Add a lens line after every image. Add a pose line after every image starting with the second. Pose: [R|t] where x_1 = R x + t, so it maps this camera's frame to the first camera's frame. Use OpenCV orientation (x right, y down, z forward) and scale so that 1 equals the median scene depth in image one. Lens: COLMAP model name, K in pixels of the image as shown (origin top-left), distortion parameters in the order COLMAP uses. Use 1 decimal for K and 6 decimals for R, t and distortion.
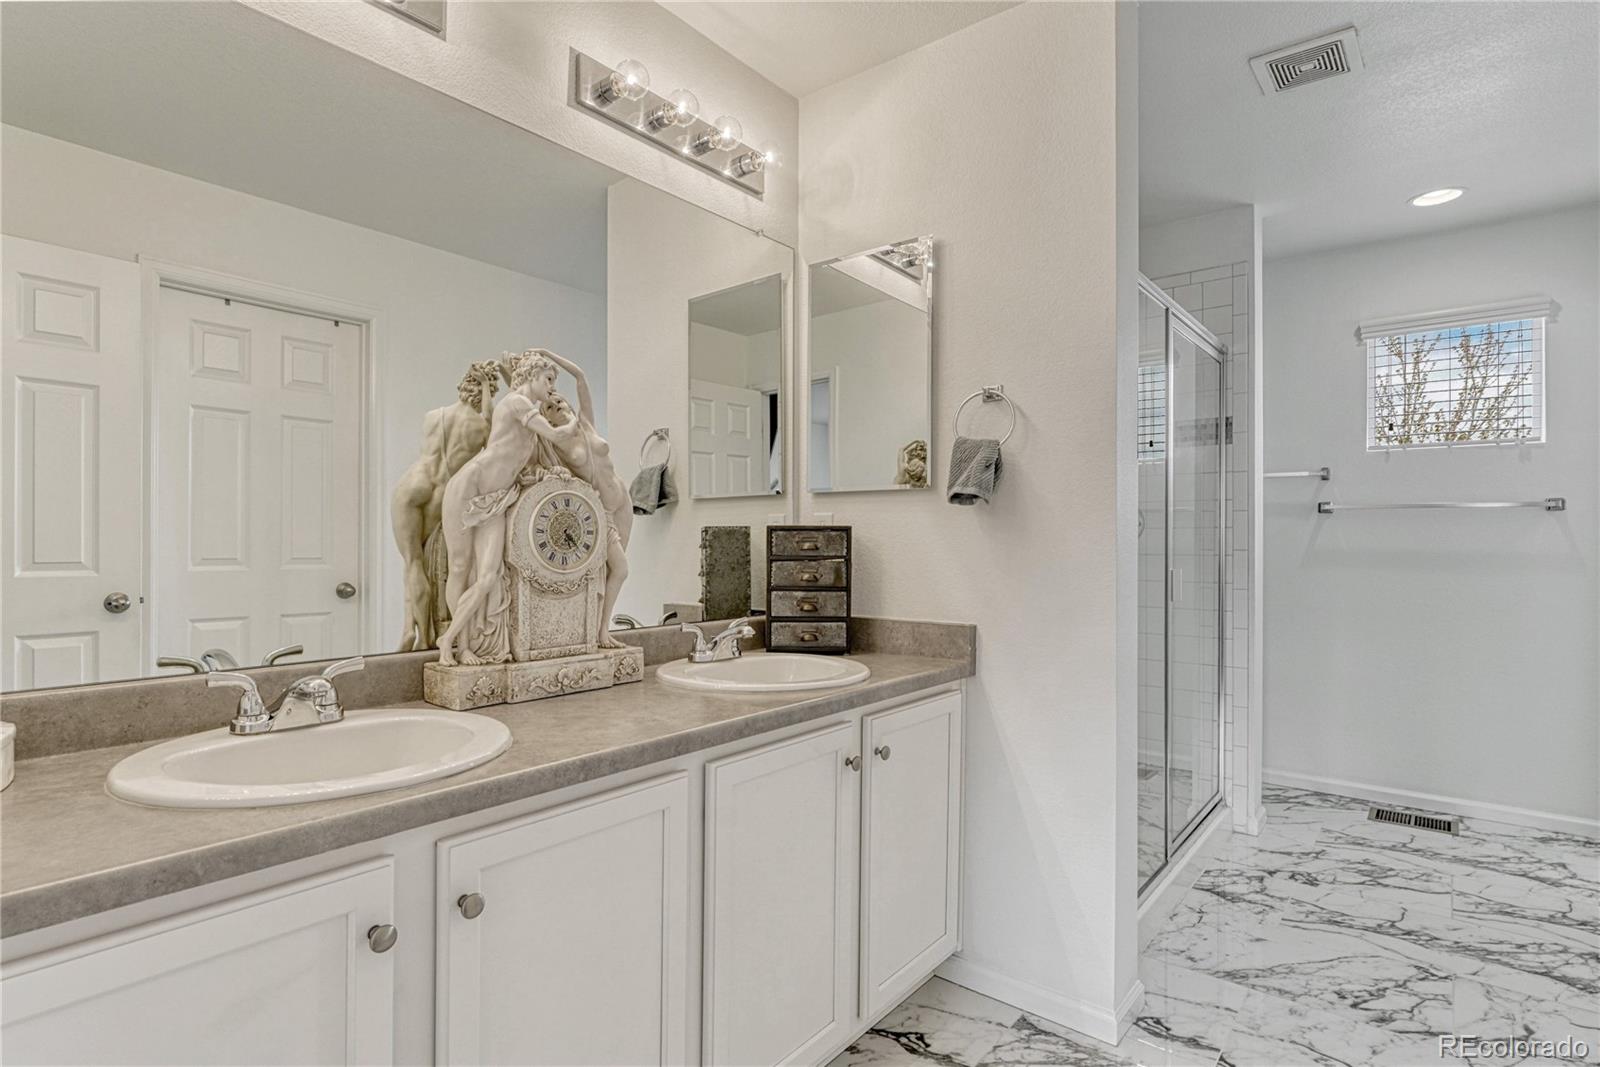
lens RADIAL K [[797.2, 0, 803.3], [0, 797.2, 538.6], [0, 0, 1]] dist [0.017181, -0.000252]
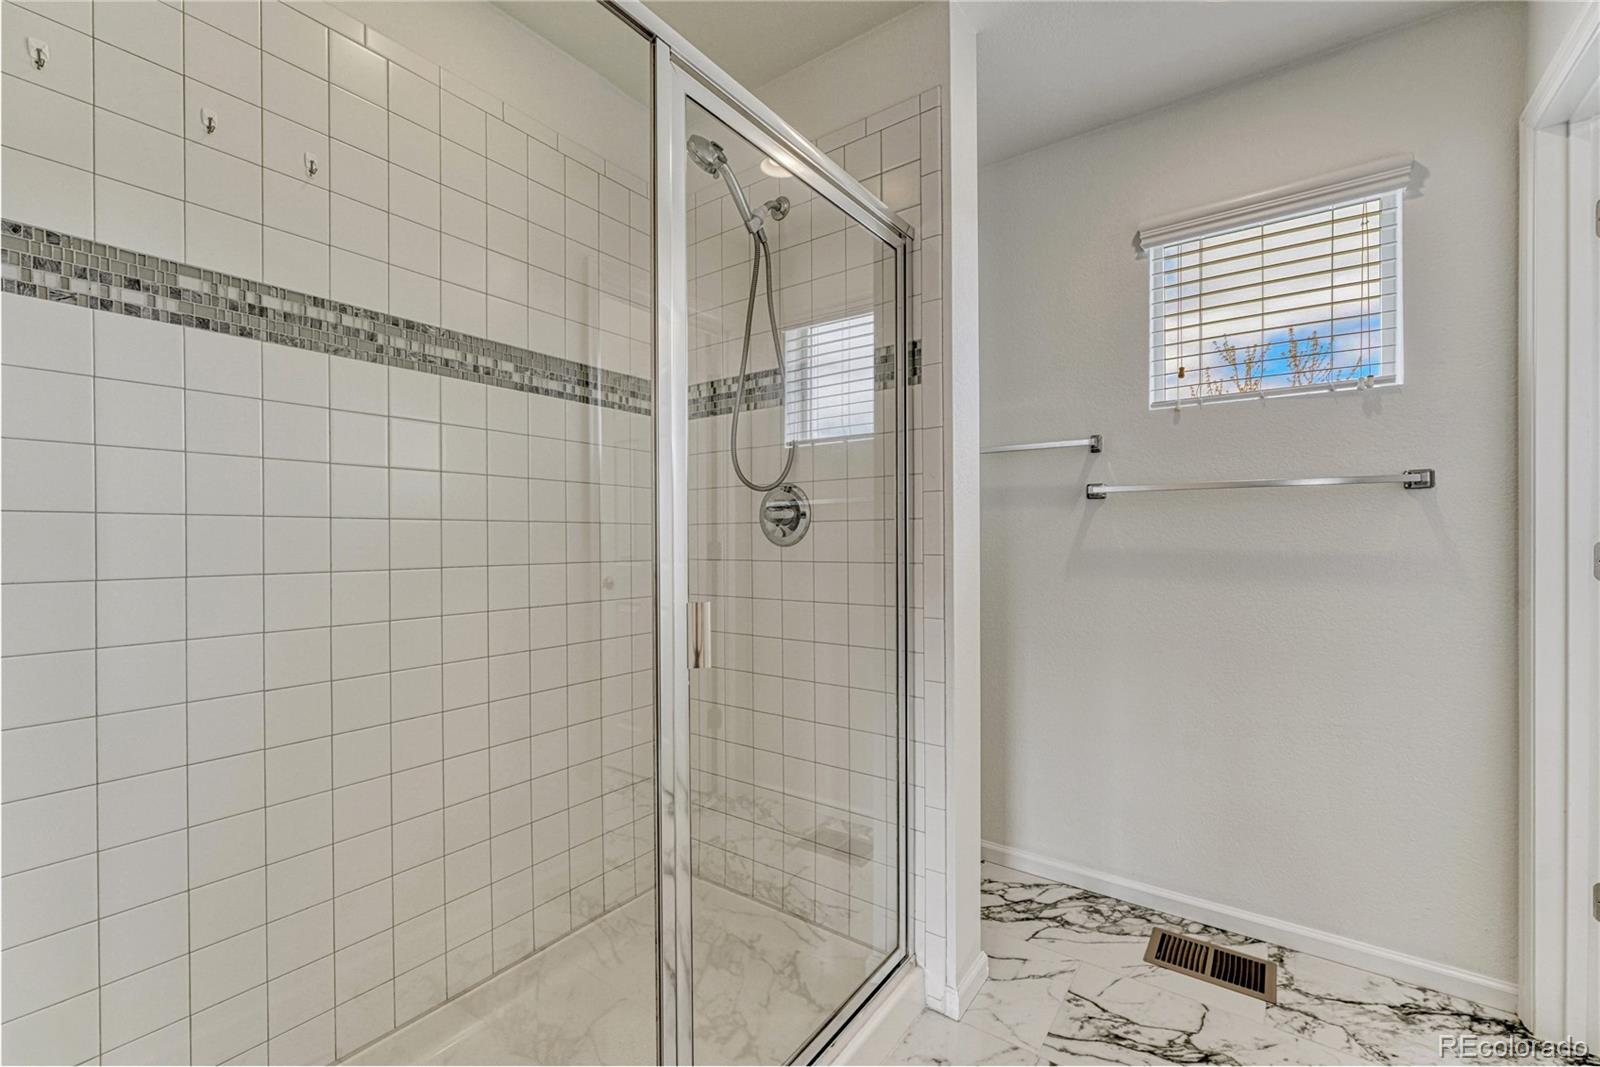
lens RADIAL K [[638.3, 0, 791.8], [0, 638.3, 545.3], [0, 0, 1]] dist [0.000913, 0.002083]
pose [[0.998519, -0.007260, 0.053914, 0.364554], [0.006901, 0.999953, 0.006835, 0.003270], [-0.053961, -0.006453, 0.998522, 0.468060]]
